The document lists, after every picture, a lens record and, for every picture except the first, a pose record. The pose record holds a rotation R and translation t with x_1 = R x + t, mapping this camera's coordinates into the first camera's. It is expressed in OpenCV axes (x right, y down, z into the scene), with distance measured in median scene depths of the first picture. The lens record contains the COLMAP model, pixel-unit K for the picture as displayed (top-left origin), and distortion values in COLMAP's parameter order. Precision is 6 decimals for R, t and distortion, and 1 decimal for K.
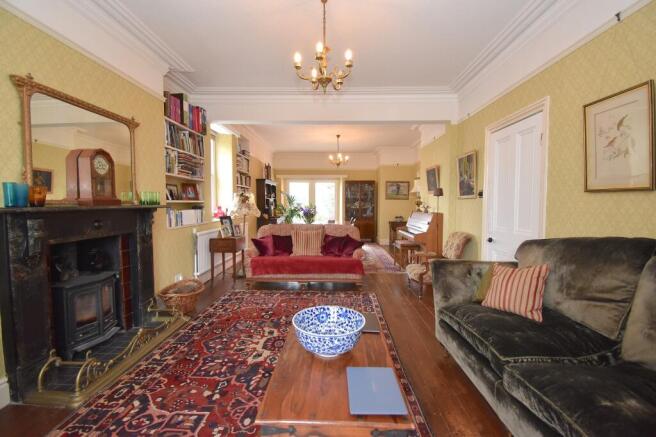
lens RADIAL K [[294.4, 0, 328.0], [0, 294.4, 218.9], [0, 0, 1]] dist [0.000610, -0.004545]
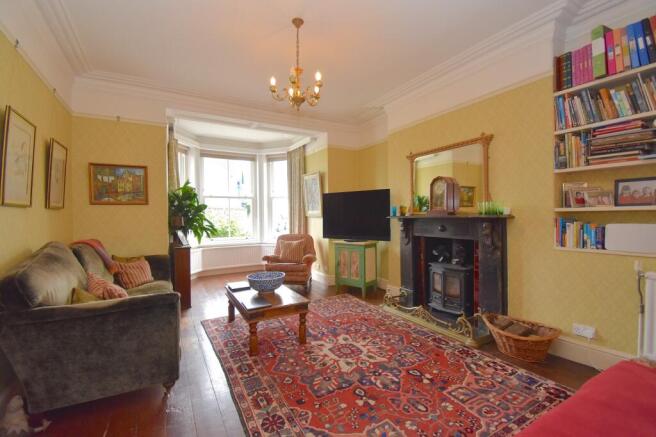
lens RADIAL K [[294.4, 0, 326.5], [0, 294.4, 215.7], [0, 0, 1]] dist [0.000610, -0.004545]
pose [[-0.860766, 0.004447, -0.508982, 0.403561], [-0.022731, 0.998628, 0.047168, -0.089091], [0.508494, 0.052171, -0.859484, 1.793394]]
